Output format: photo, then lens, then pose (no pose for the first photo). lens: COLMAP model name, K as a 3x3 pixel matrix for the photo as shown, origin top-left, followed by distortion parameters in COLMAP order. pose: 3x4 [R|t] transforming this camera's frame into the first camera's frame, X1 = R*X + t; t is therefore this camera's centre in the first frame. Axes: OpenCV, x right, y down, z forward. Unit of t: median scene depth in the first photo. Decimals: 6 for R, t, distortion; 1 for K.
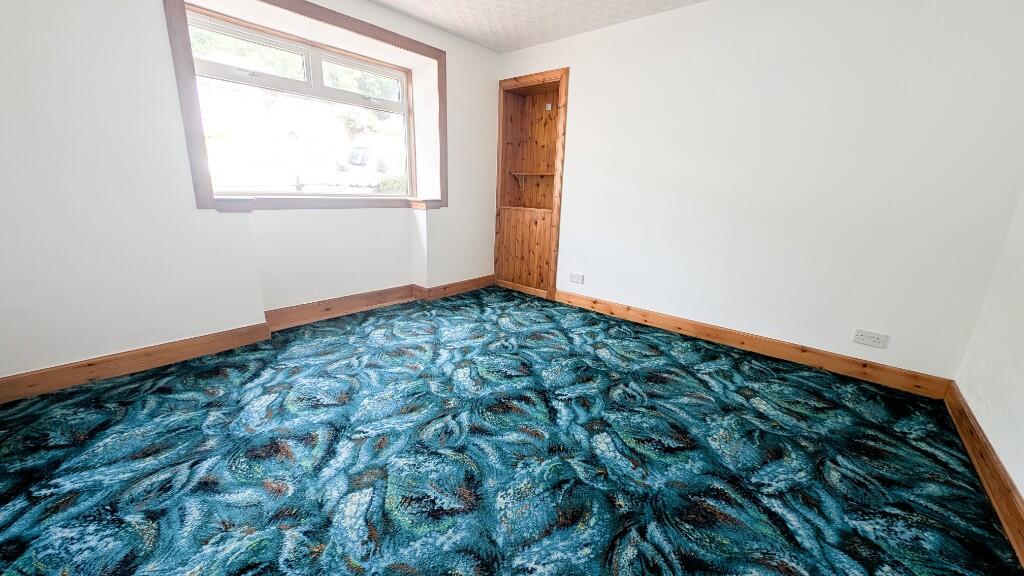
lens RADIAL K [[381.9, 0, 514.1], [0, 381.9, 286.0], [0, 0, 1]] dist [0.007434, -0.000052]
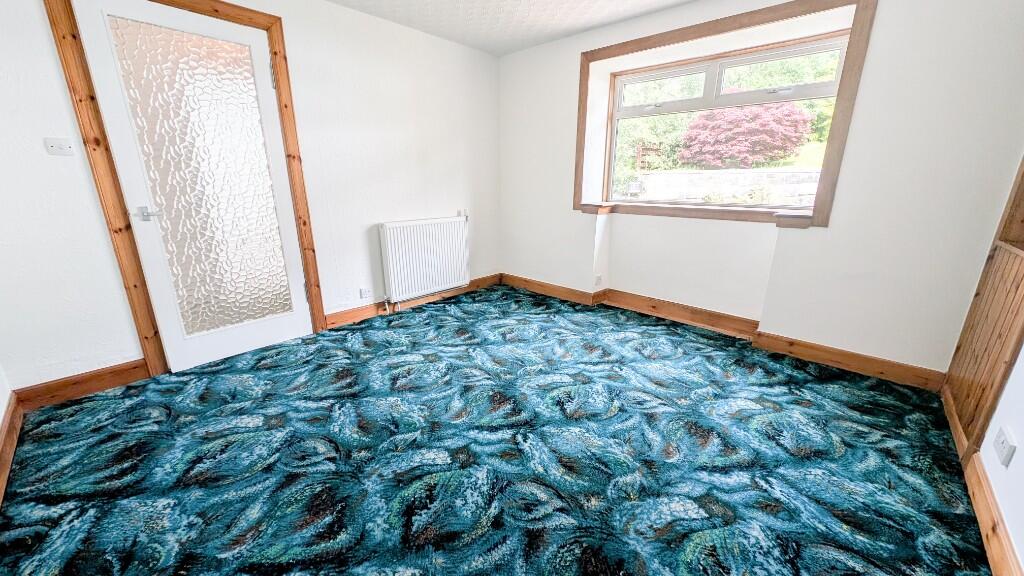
lens RADIAL K [[381.9, 0, 514.1], [0, 381.9, 286.0], [0, 0, 1]] dist [0.007434, -0.000052]
pose [[-0.032626, 0.236681, -0.971039, 0.724580], [-0.253843, 0.937737, 0.237093, -0.193154], [0.966695, 0.254227, 0.029485, 0.708006]]
